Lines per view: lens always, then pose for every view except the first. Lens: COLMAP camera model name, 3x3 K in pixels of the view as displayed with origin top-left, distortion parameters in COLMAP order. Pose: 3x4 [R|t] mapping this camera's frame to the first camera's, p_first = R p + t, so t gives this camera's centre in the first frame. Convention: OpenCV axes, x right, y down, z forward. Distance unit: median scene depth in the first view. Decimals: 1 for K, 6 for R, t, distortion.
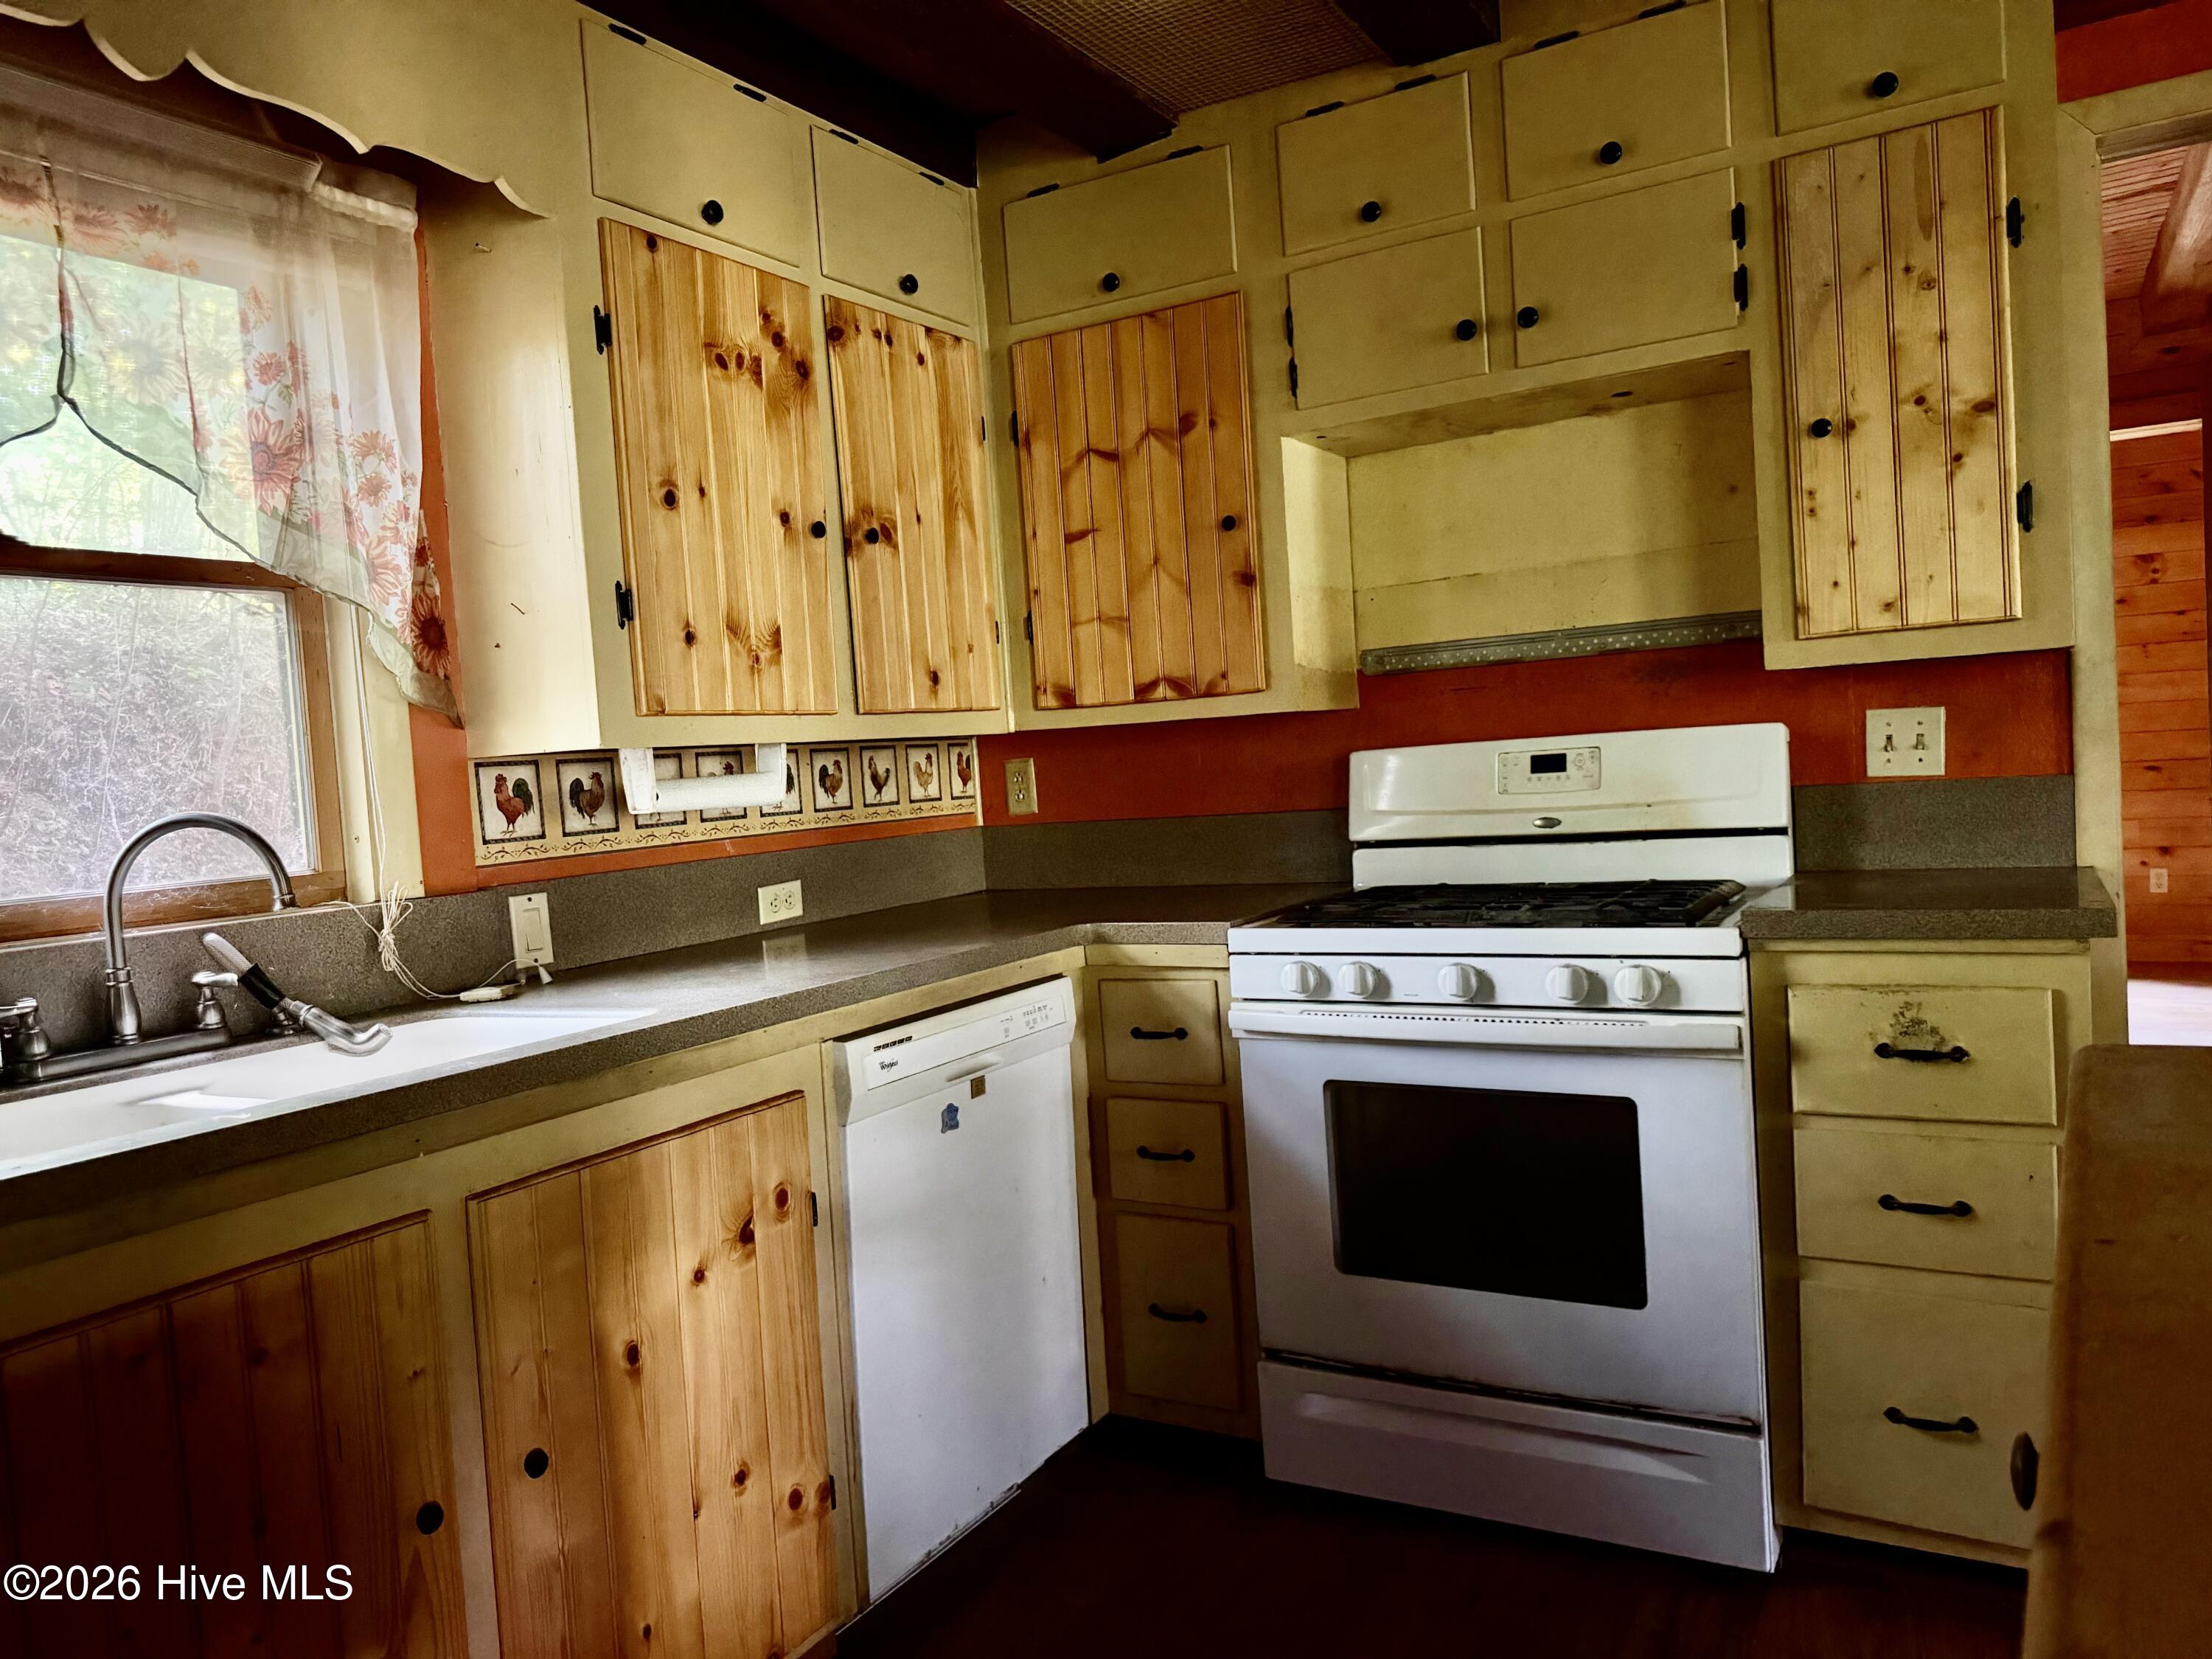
lens RADIAL K [[1502.1, 0, 1111.6], [0, 1502.1, 852.9], [0, 0, 1]] dist [0.002454, -0.001010]
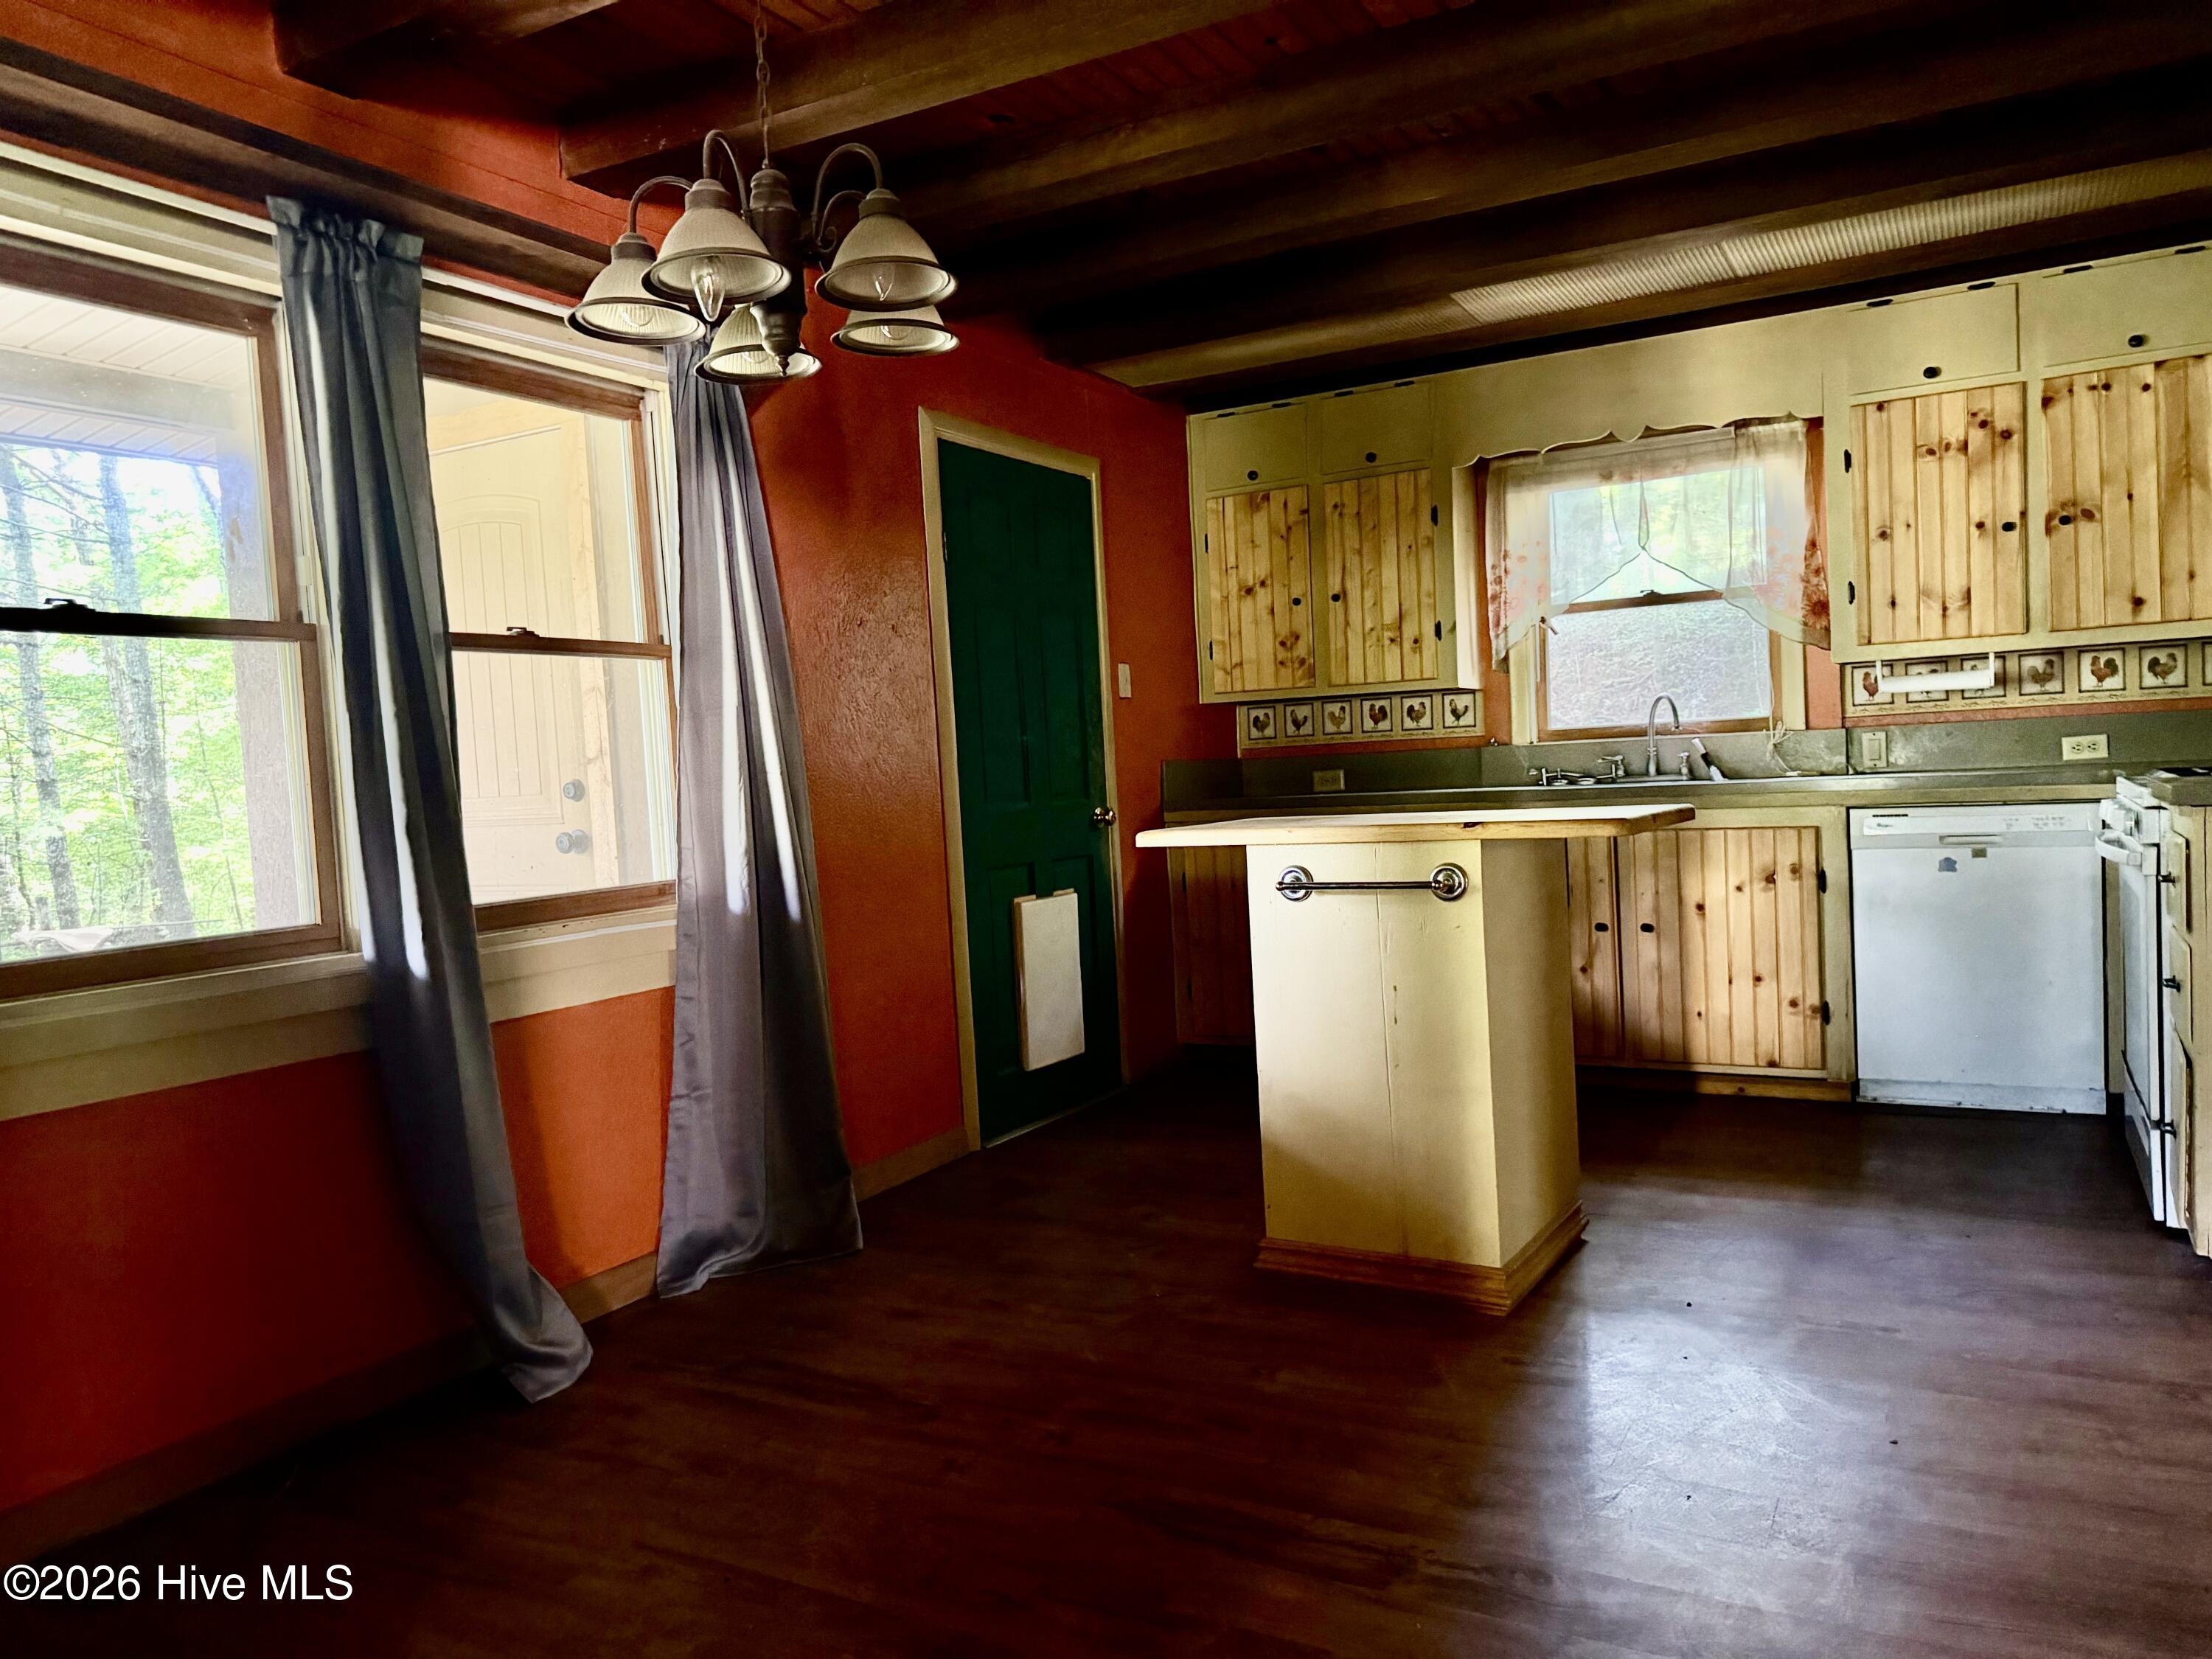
lens RADIAL K [[1556.6, 0, 1111.4], [0, 1556.6, 847.6], [0, 0, 1]] dist [0.049598, -0.074013]
pose [[0.049624, 0.125248, -0.990884, 1.634054], [-0.009439, 0.992120, 0.124932, -0.070212], [0.998723, 0.003154, 0.050416, -0.114690]]
